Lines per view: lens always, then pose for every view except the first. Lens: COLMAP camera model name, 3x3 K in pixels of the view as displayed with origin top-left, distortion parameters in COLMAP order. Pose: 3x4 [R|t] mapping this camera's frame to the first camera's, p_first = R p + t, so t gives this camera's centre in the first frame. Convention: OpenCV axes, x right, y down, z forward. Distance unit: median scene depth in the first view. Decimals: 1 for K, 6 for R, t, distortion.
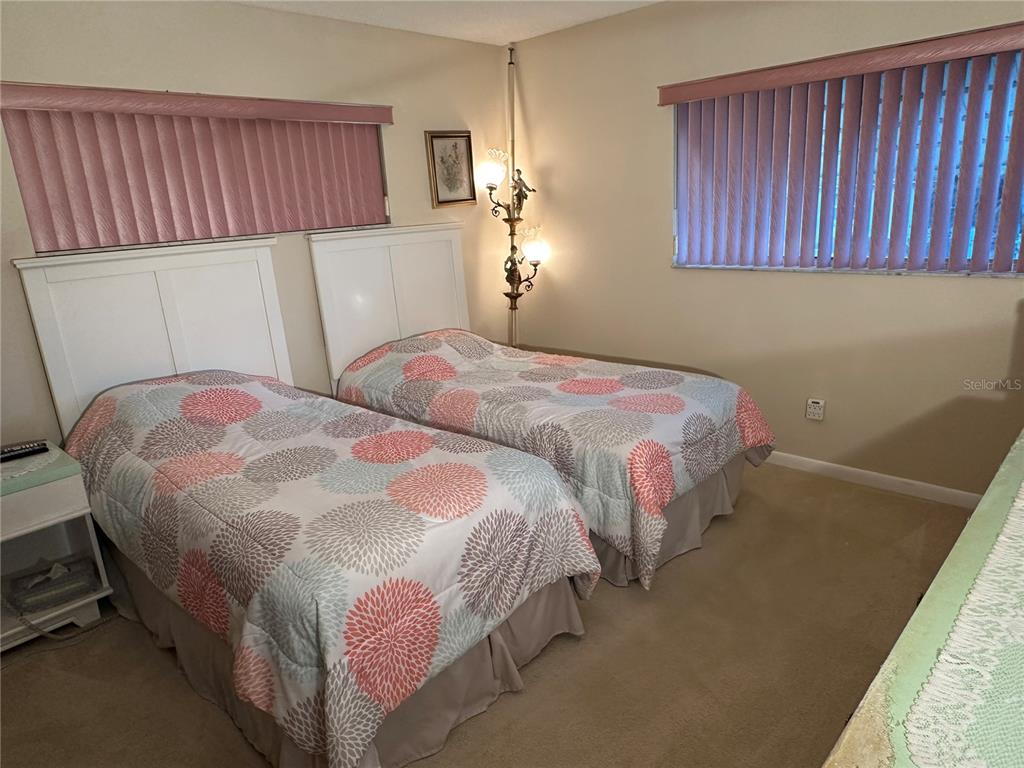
lens RADIAL K [[662.0, 0, 512.0], [0, 662.0, 384.0], [0, 0, 1]] dist [-0.077236, 0.000075]
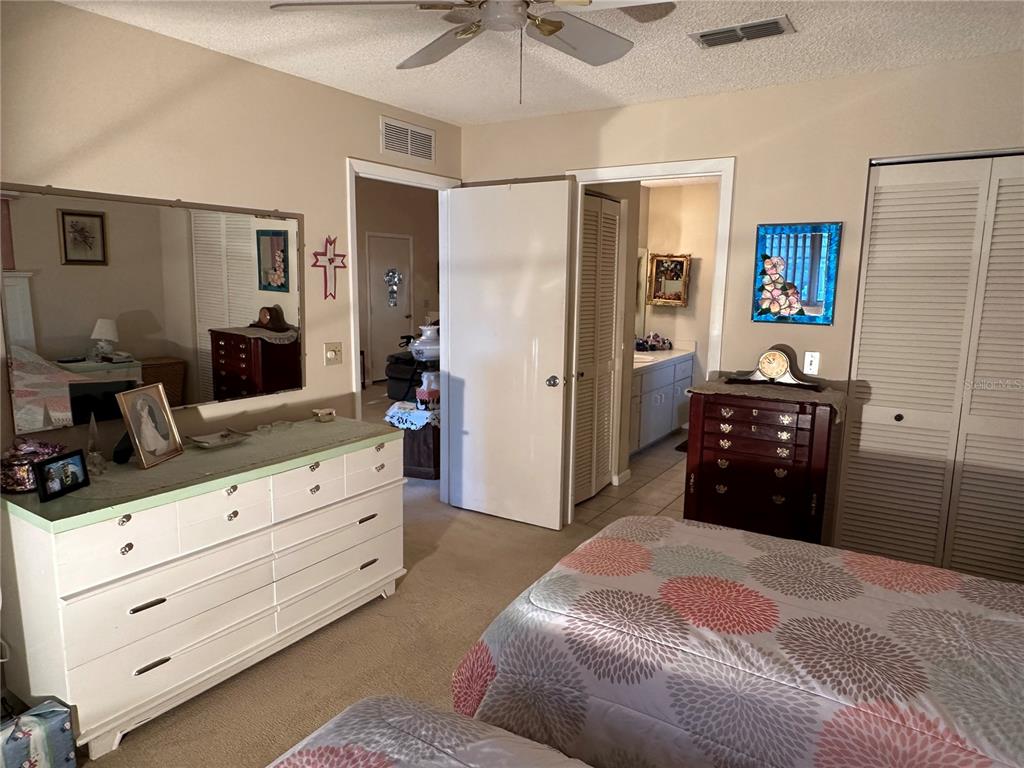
lens RADIAL K [[662.0, 0, 512.0], [0, 662.0, 384.0], [0, 0, 1]] dist [-0.077236, 0.000075]
pose [[-0.980675, 0.072370, -0.181768, 0.180000], [-0.009689, 0.909966, 0.414570, -0.467573], [0.195405, 0.408320, -0.891679, 1.602820]]
